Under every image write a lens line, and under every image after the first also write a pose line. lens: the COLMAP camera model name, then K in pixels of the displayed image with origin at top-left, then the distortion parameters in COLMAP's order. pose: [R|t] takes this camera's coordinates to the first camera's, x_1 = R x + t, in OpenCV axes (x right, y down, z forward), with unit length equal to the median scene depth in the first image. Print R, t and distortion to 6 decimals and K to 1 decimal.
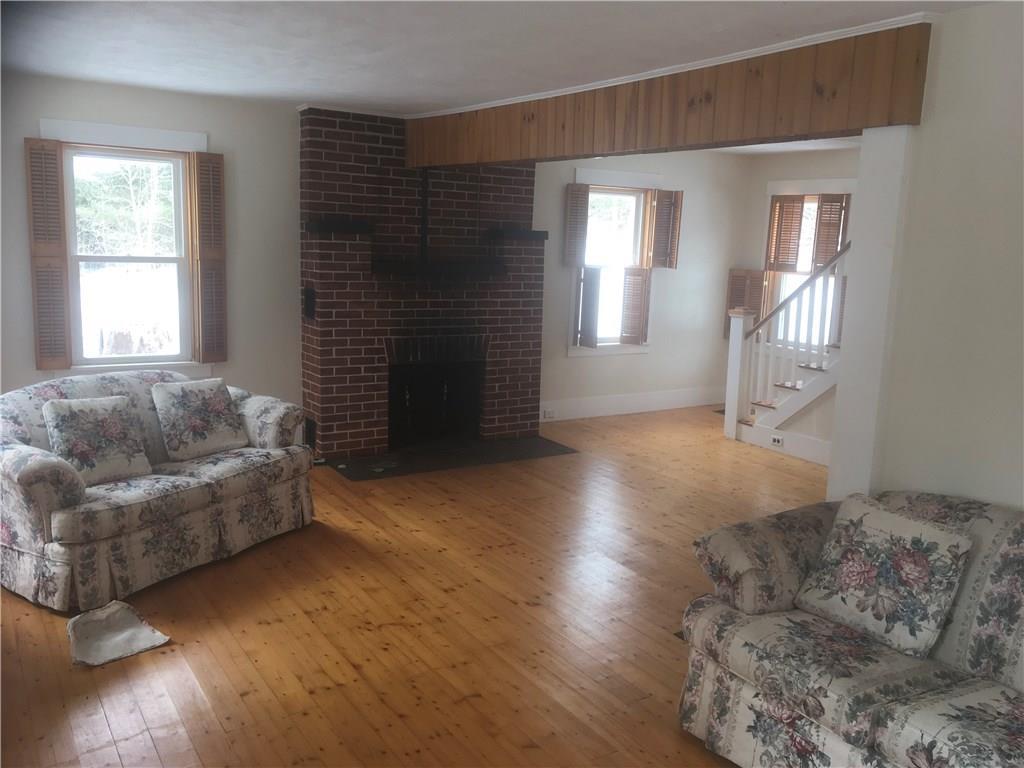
lens RADIAL K [[867.8, 0, 512.0], [0, 867.8, 384.0], [0, 0, 1]] dist [0.072615, -0.078667]
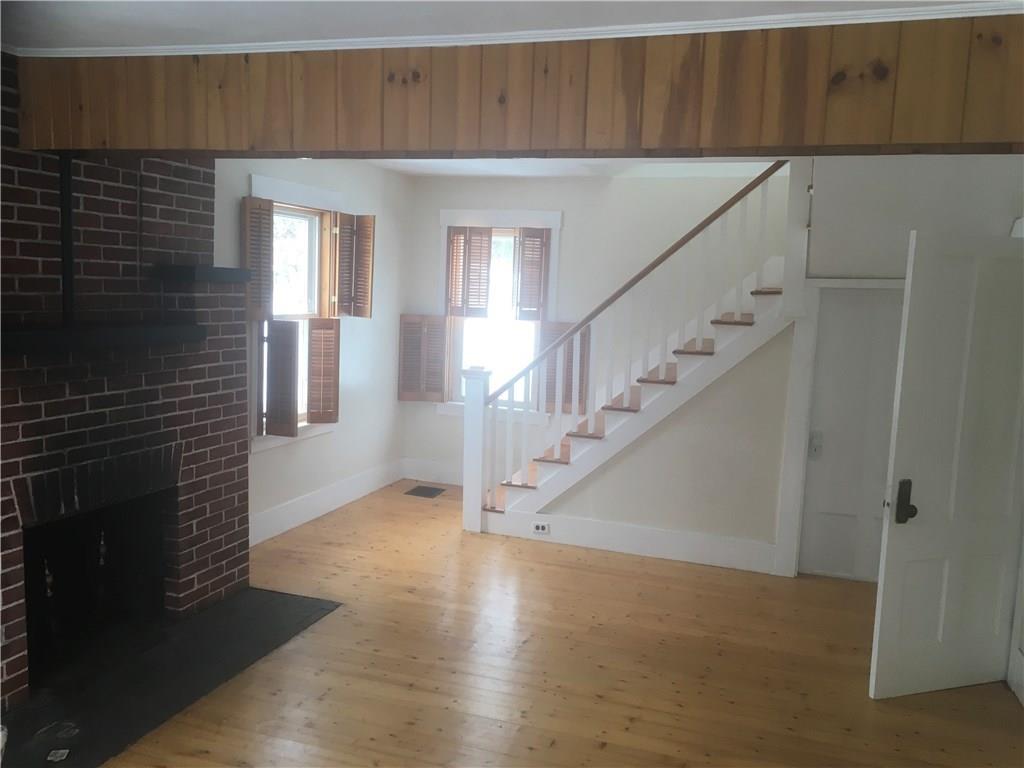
lens RADIAL K [[867.8, 0, 512.0], [0, 867.8, 384.0], [0, 0, 1]] dist [0.072615, -0.078667]
pose [[0.784663, -0.077847, 0.615015, -0.204753], [0.095330, 0.995436, 0.004374, -0.074077], [-0.612549, 0.055198, 0.788503, 0.370976]]
